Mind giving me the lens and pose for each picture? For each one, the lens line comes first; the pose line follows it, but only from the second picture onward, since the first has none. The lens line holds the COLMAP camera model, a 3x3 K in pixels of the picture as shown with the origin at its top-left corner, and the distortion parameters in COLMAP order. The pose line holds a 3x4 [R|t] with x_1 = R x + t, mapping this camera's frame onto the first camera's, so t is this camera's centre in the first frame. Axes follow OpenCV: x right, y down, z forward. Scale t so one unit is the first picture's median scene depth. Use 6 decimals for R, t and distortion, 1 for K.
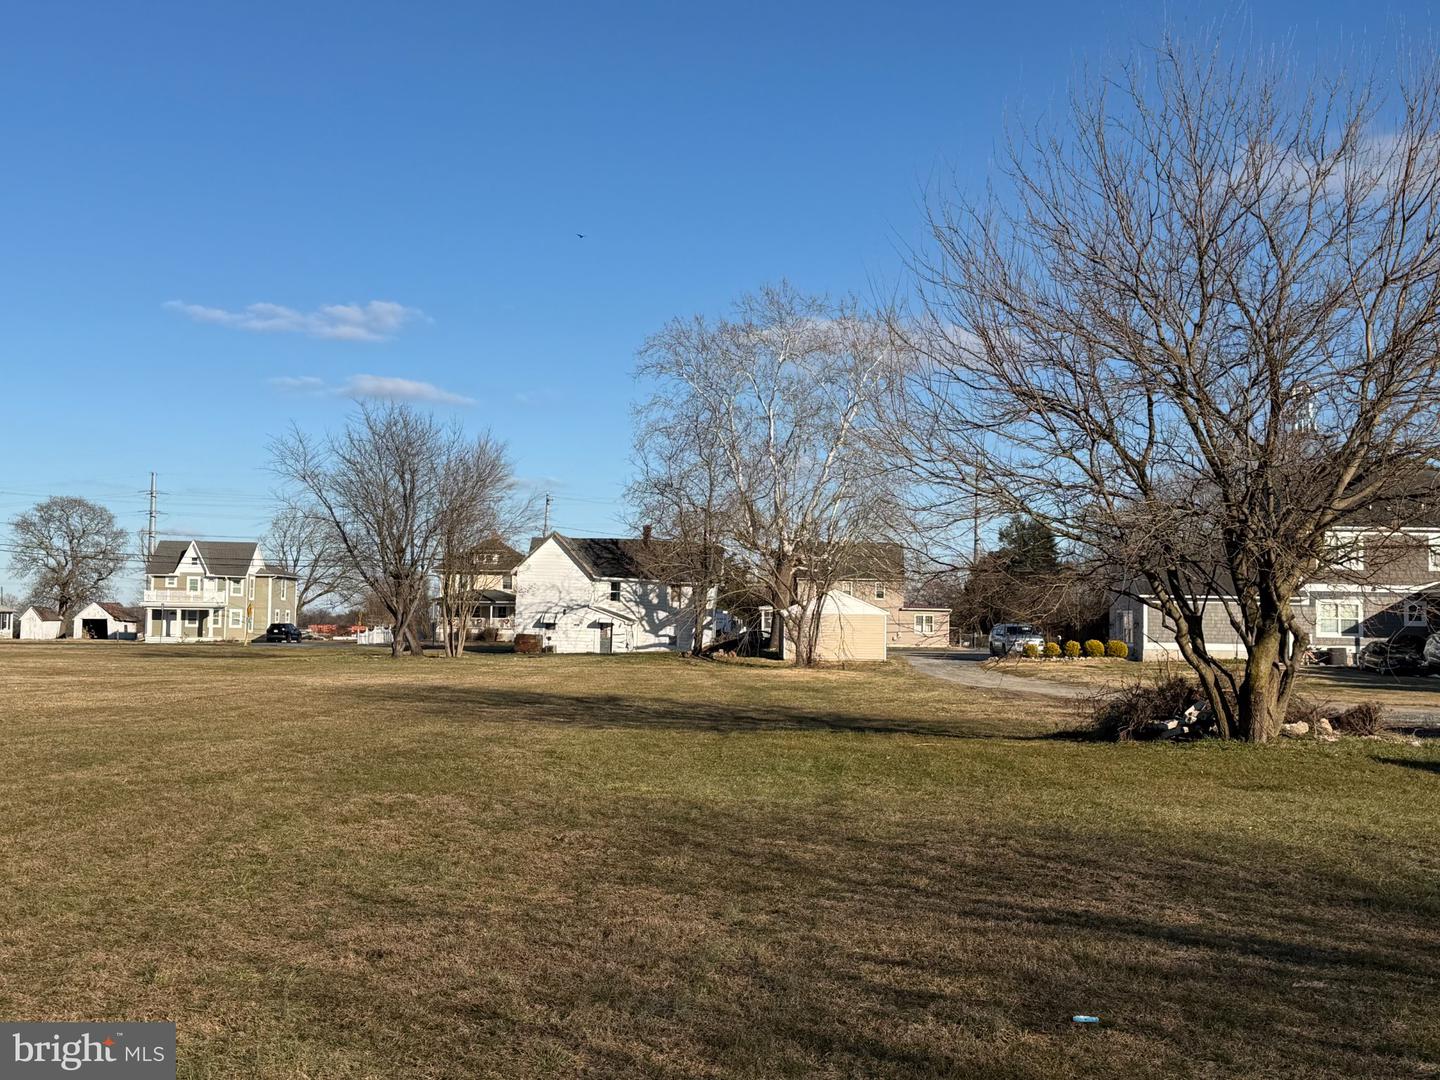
lens RADIAL K [[1770.8, 0, 720.3], [0, 1770.8, 575.4], [0, 0, 1]] dist [0.116136, -0.000230]
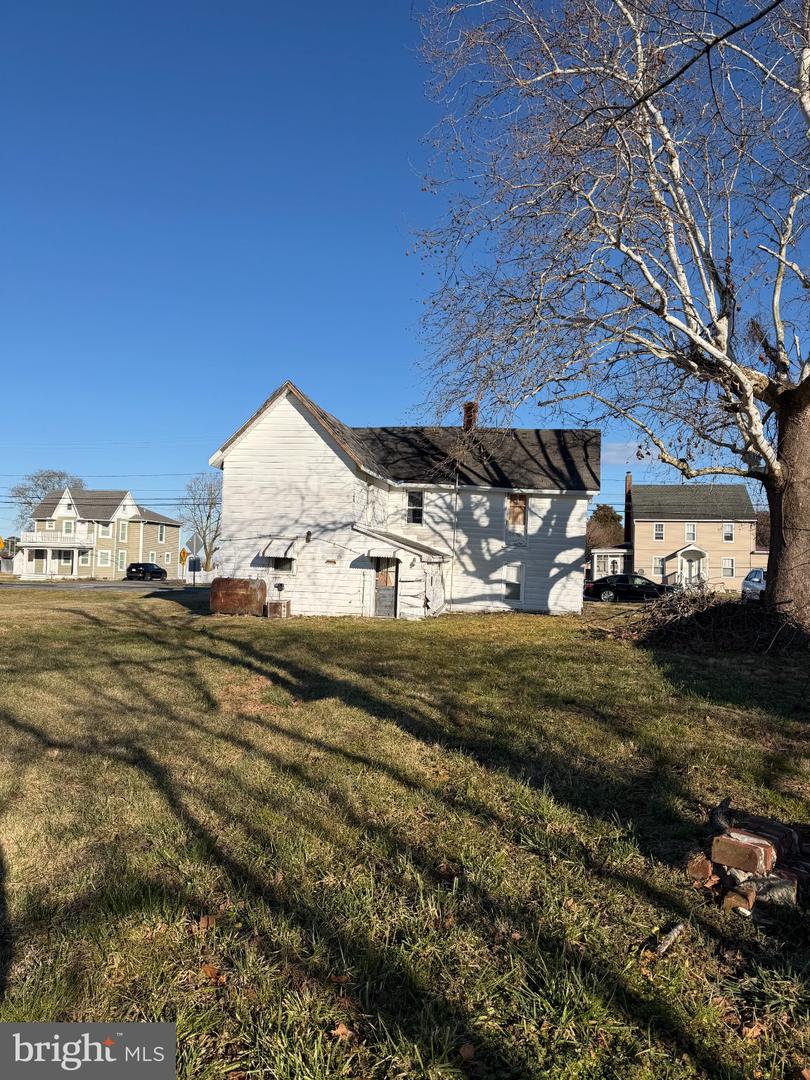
lens RADIAL K [[761.3, 0, 378.3], [0, 761.3, 537.0], [0, 0, 1]] dist [0.001148, 0.000217]
pose [[0.984184, -0.003815, -0.177108, -0.026543], [0.001837, 0.999934, -0.011330, 0.022138], [0.177139, 0.010825, 0.984126, 0.745901]]
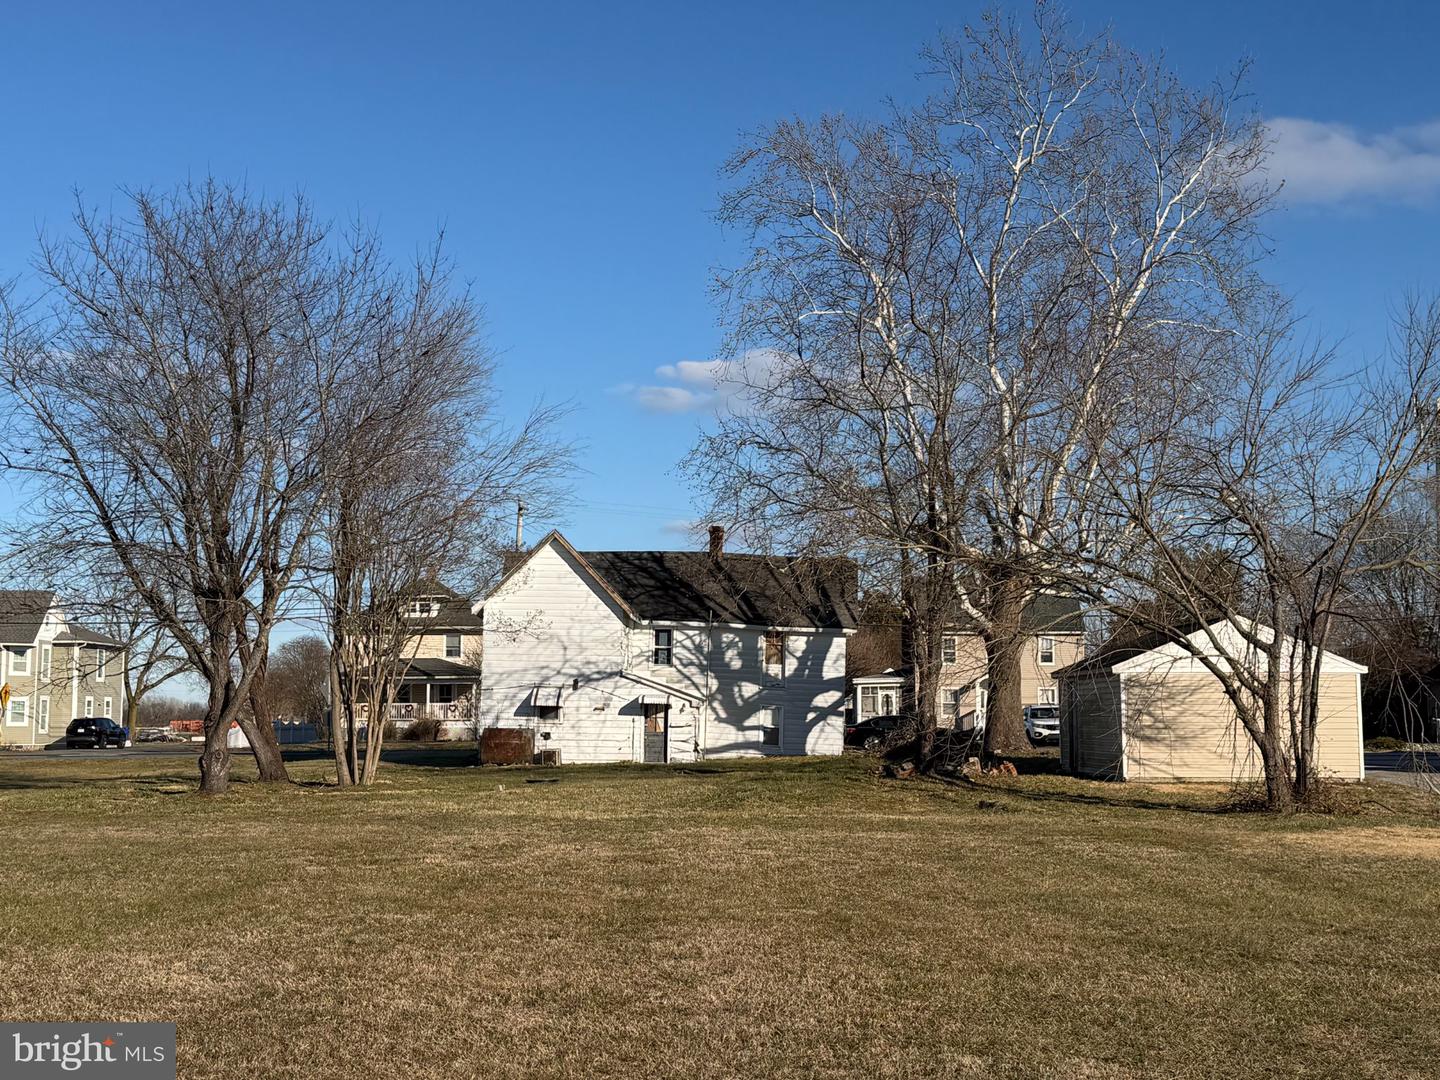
lens RADIAL K [[1926.9, 0, 720.0], [0, 1926.9, 540.0], [0, 0, 1]] dist [0.082262, 0.015002]
pose [[0.999570, -0.011792, 0.026832, -0.057189], [0.013444, 0.997970, -0.062249, 0.013320], [-0.026043, 0.062583, 0.997700, 0.409120]]
